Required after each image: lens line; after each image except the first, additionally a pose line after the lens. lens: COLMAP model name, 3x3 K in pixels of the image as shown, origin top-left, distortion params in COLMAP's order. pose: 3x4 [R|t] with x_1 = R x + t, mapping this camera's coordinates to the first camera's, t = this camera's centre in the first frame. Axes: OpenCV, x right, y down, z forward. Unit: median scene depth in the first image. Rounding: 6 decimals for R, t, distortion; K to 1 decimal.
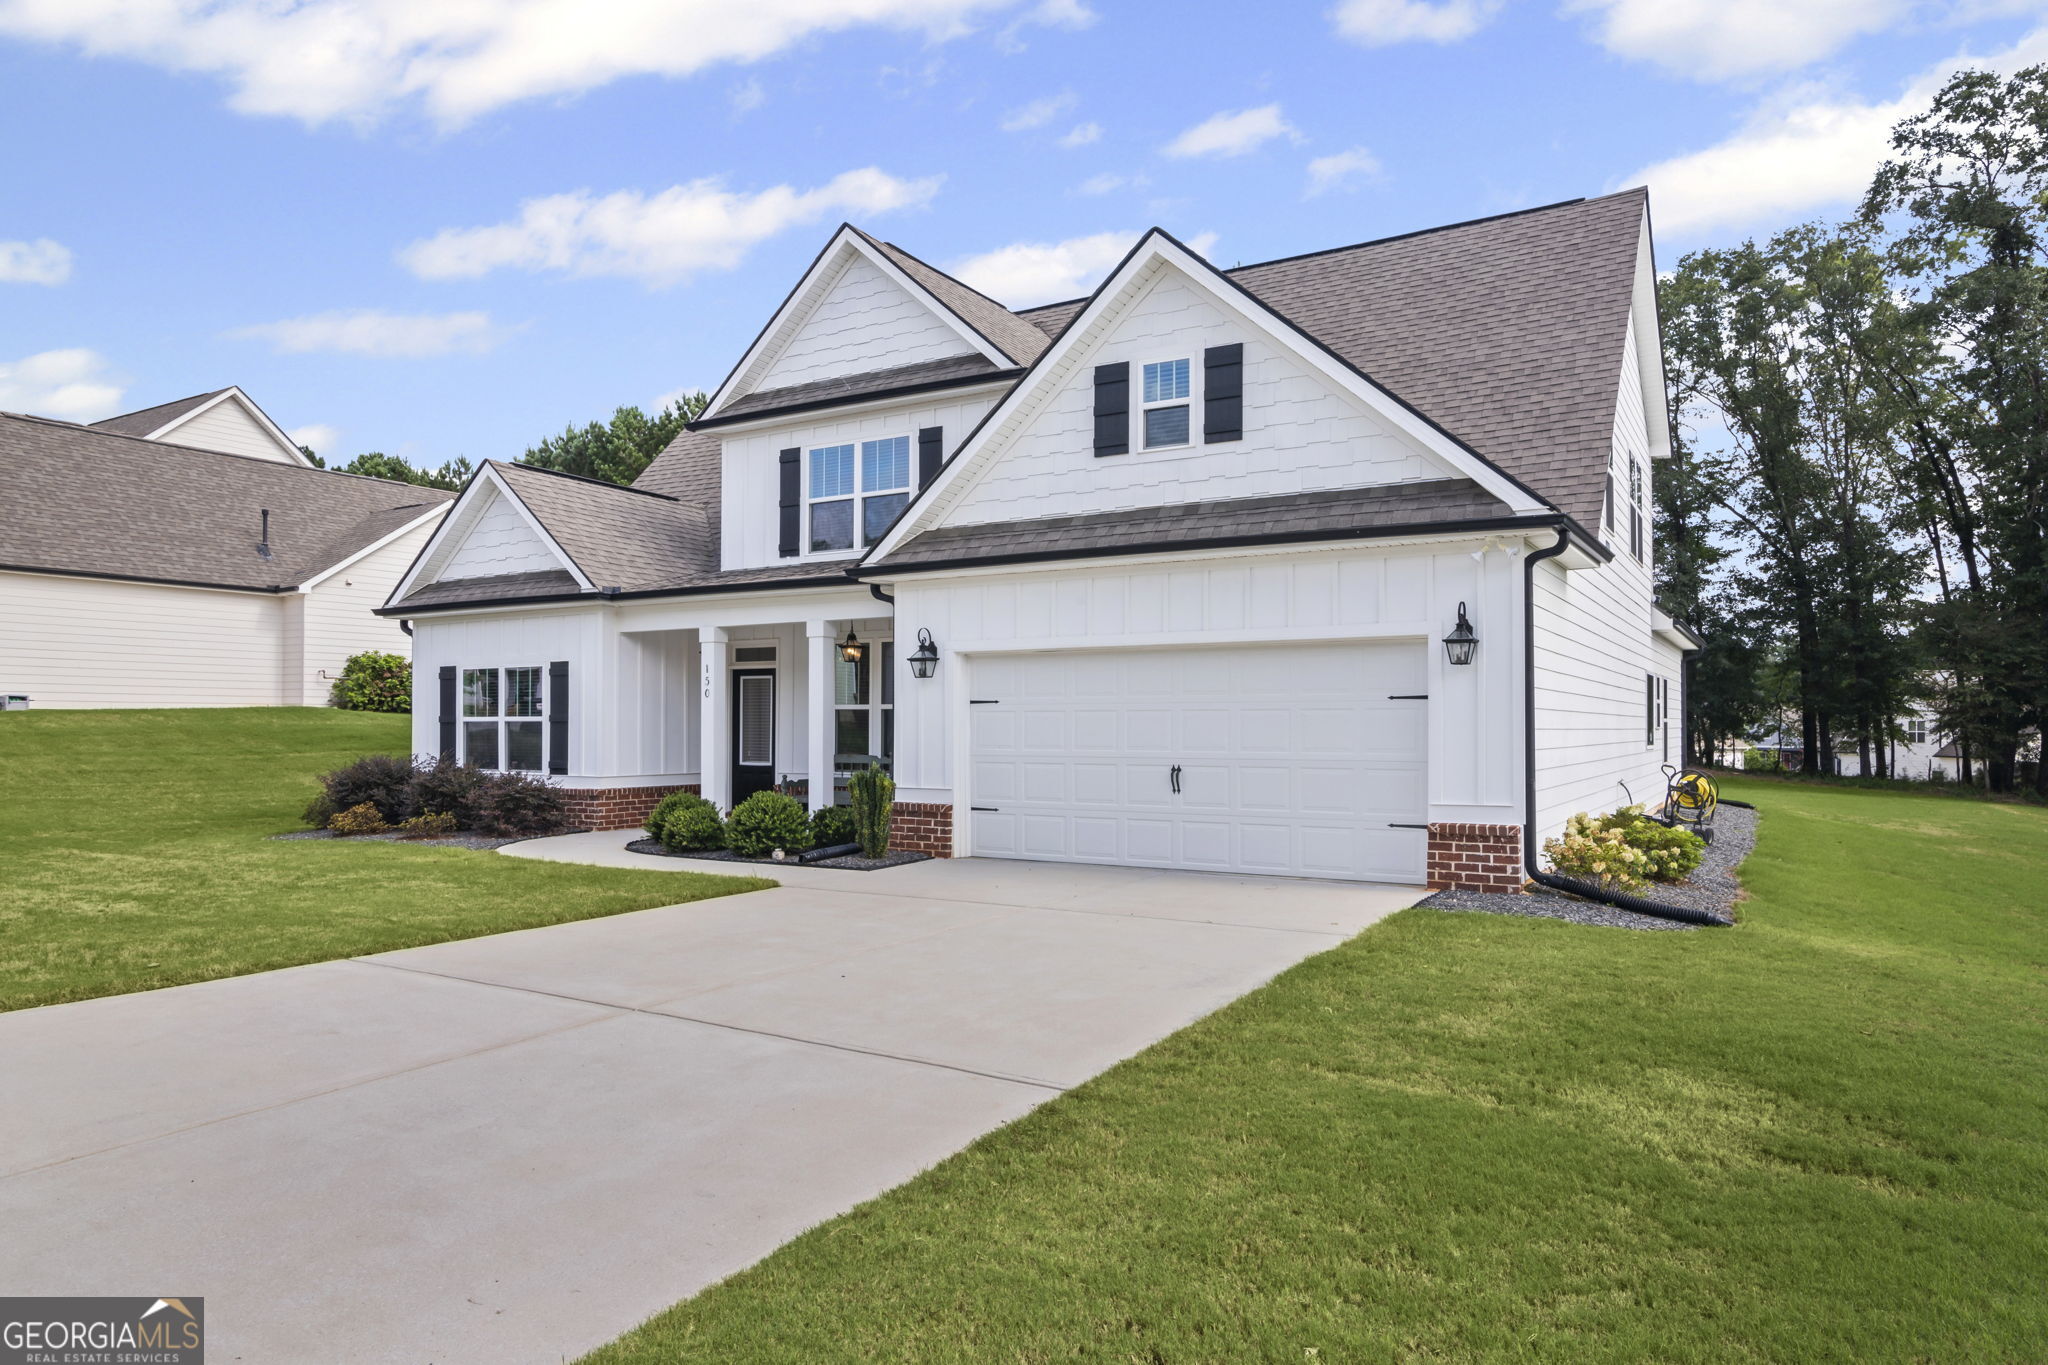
lens RADIAL K [[1261.4, 0, 1030.7], [0, 1261.4, 734.4], [0, 0, 1]] dist [-0.030577, -0.000452]
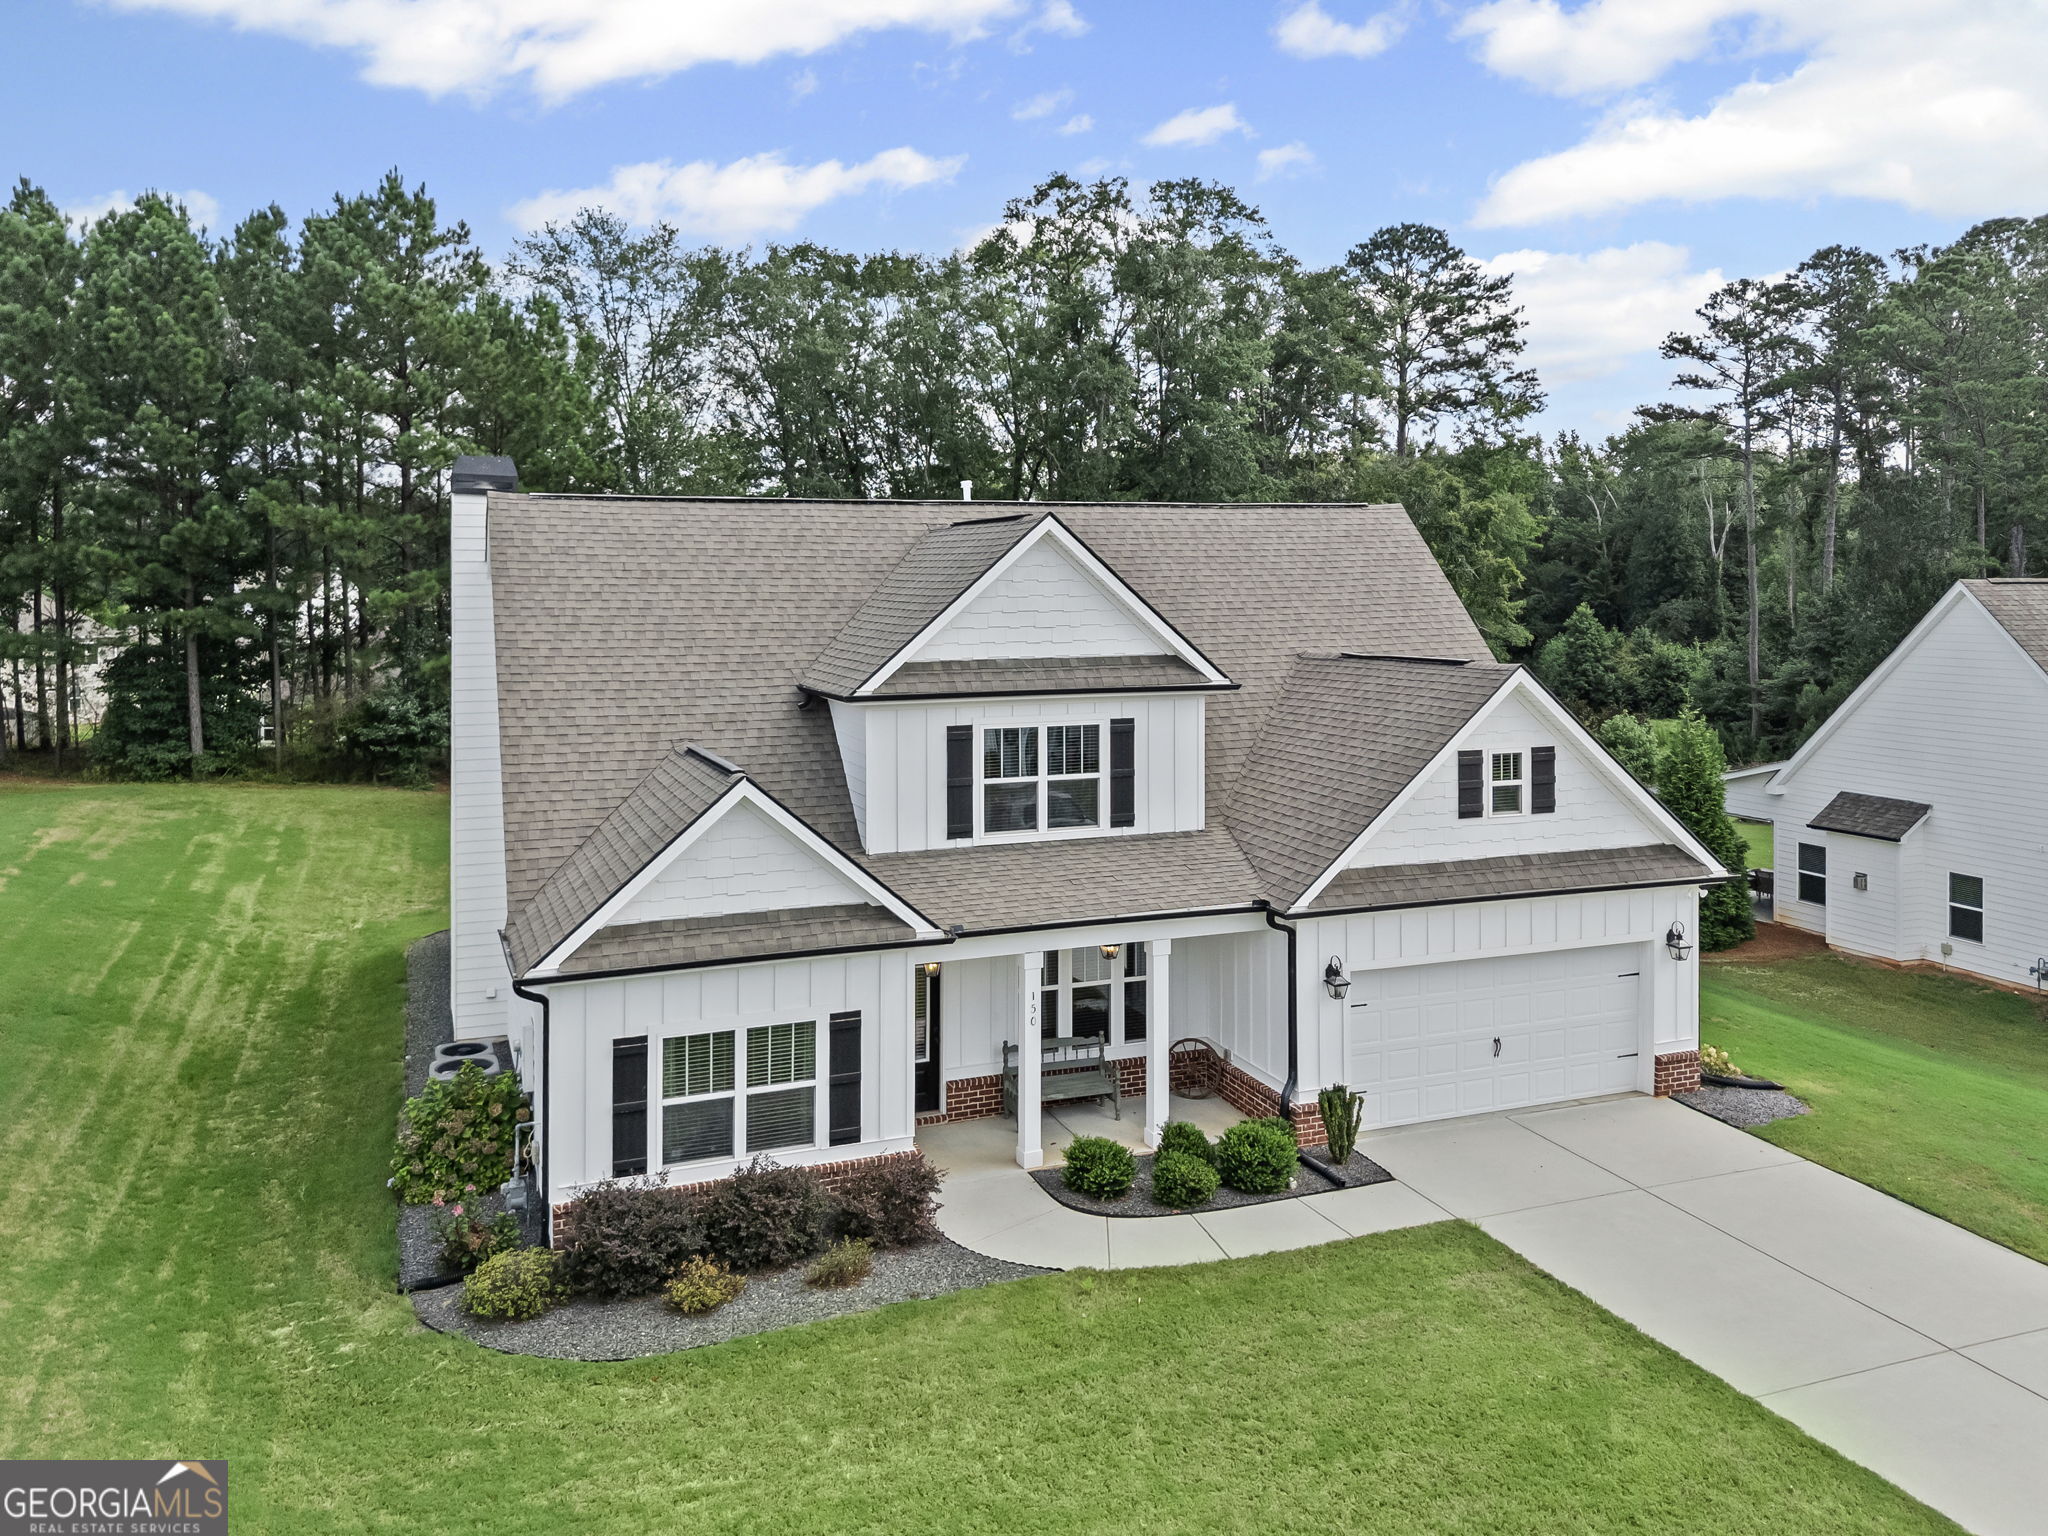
lens RADIAL K [[1577.3, 0, 1027.4], [0, 1577.3, 610.1], [0, 0, 1]] dist [0.073133, -0.064356]
pose [[0.617380, -0.028820, 0.786137, -1.170304], [0.005864, 0.999470, 0.032035, -0.375801], [-0.786643, -0.015167, 0.617222, 0.239775]]
